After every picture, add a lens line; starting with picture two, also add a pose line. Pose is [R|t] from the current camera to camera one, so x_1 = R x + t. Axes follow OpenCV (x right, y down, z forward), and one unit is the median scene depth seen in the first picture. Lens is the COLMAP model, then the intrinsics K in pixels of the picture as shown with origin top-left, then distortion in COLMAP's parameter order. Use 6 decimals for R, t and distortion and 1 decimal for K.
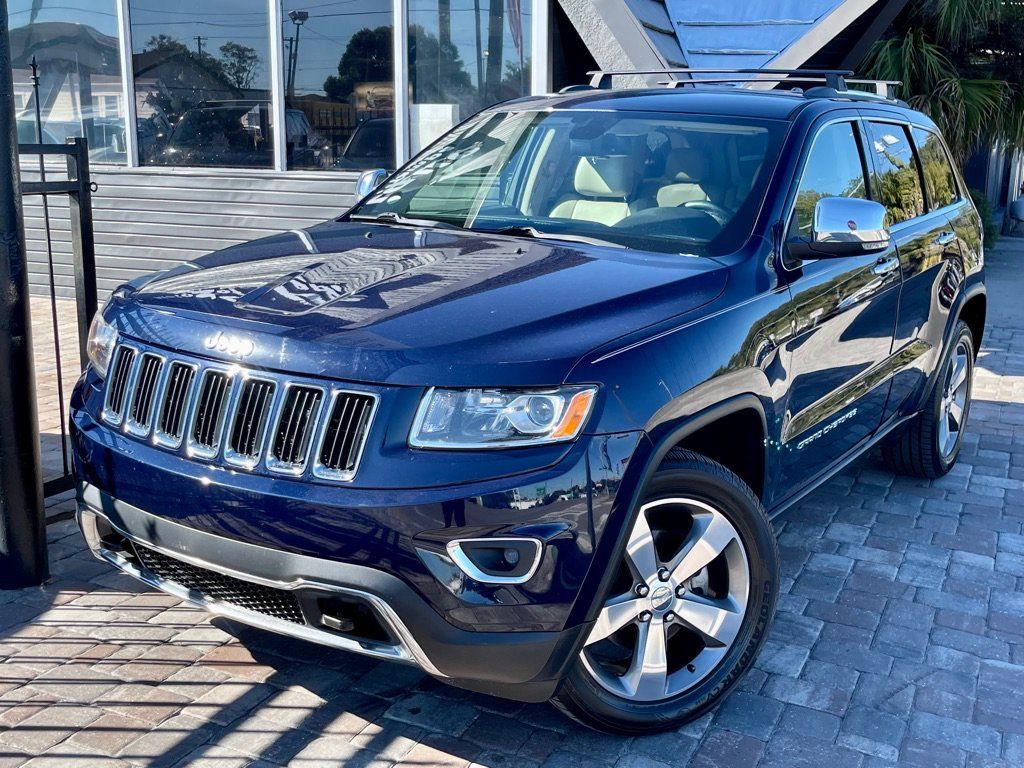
lens RADIAL K [[1074.2, 0, 514.4], [0, 1074.2, 389.1], [0, 0, 1]] dist [0.033645, 0.000000]
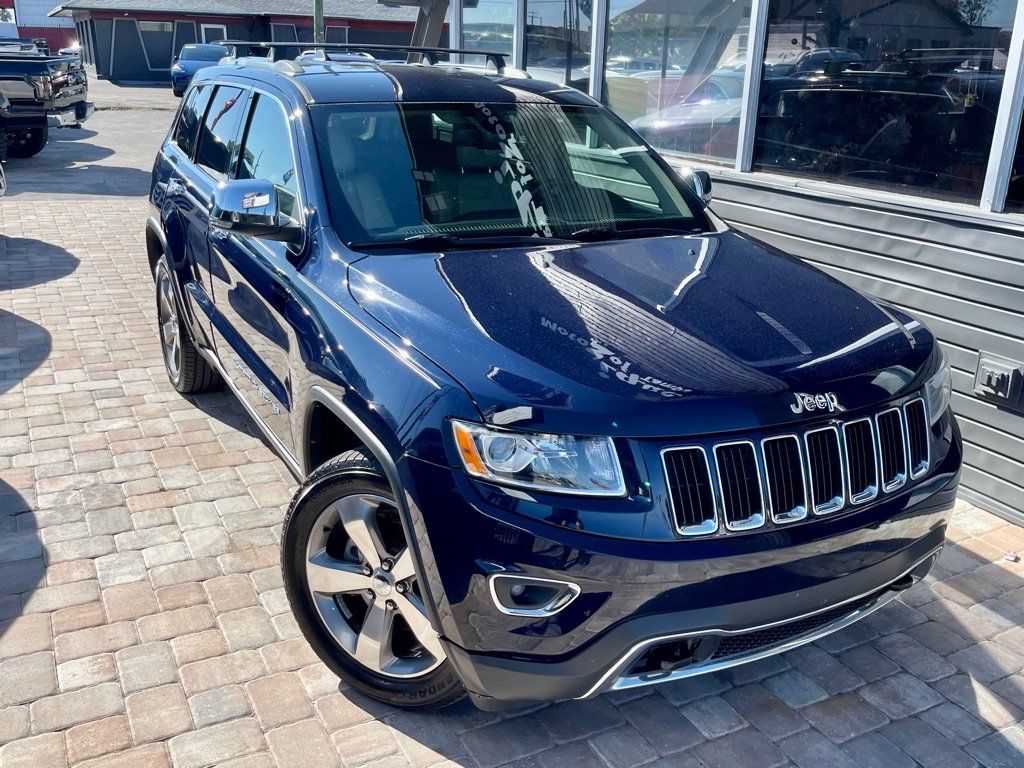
lens RADIAL K [[916.8, 0, 514.1], [0, 916.8, 384.6], [0, 0, 1]] dist [-0.007058, -0.009959]
pose [[0.779583, 0.211740, -0.589421, -0.316387], [-0.150620, 0.976881, 0.151716, -0.405590], [0.607918, -0.029497, 0.793452, 1.361808]]
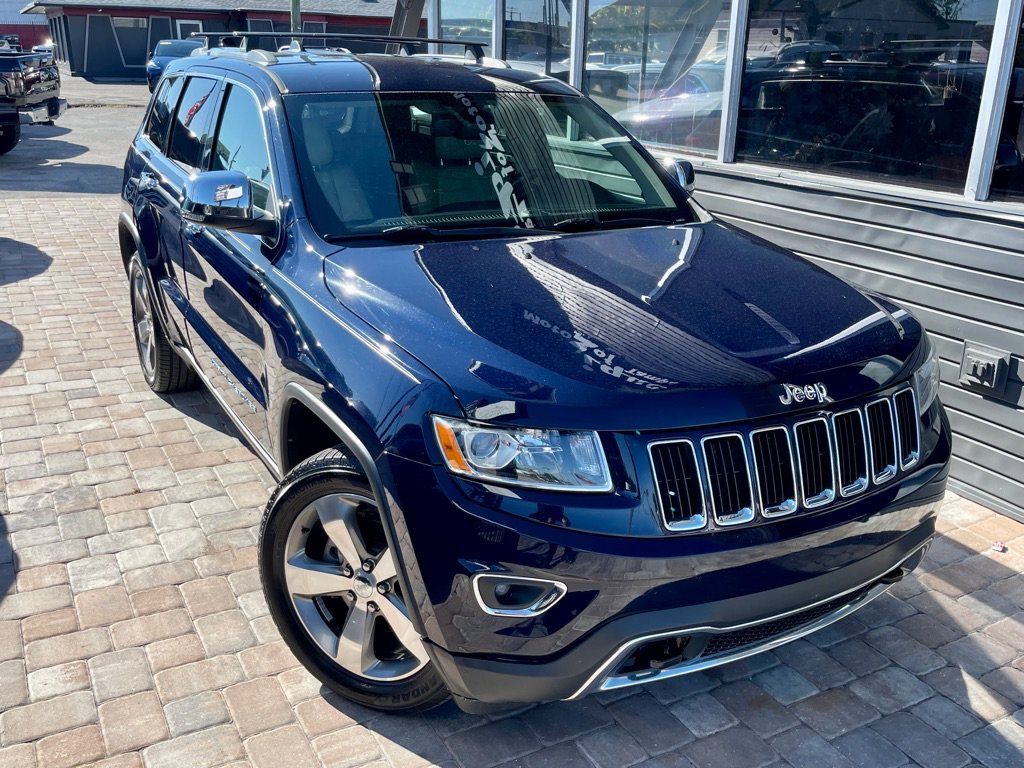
lens RADIAL K [[916.8, 0, 516.2], [0, 916.8, 385.6], [0, 0, 1]] dist [-0.007058, -0.009959]
pose [[0.794001, 0.205872, -0.571996, -0.326702], [-0.142923, 0.977755, 0.153518, -0.400876], [0.590877, -0.040142, 0.805762, 1.377202]]
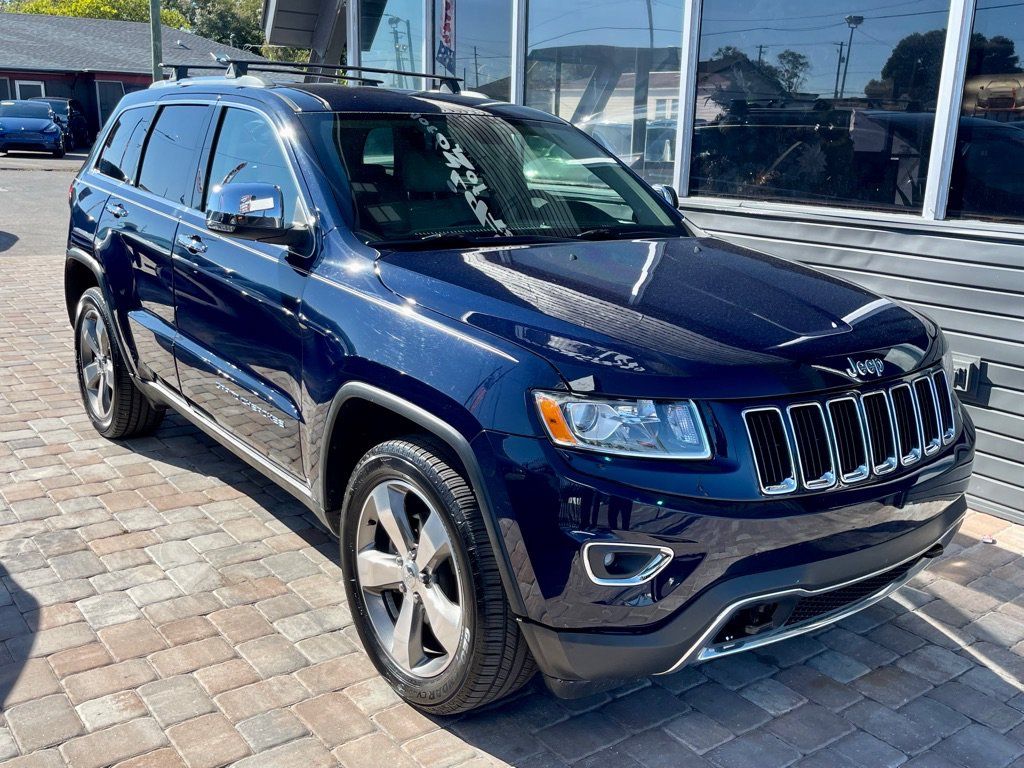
lens RADIAL K [[973.8, 0, 506.7], [0, 973.8, 378.4], [0, 0, 1]] dist [-0.006631, 0.000000]
pose [[0.871377, 0.126051, -0.474145, -0.426450], [-0.119726, 0.991847, 0.043652, -0.310456], [0.475782, 0.018730, 0.879364, 1.230015]]
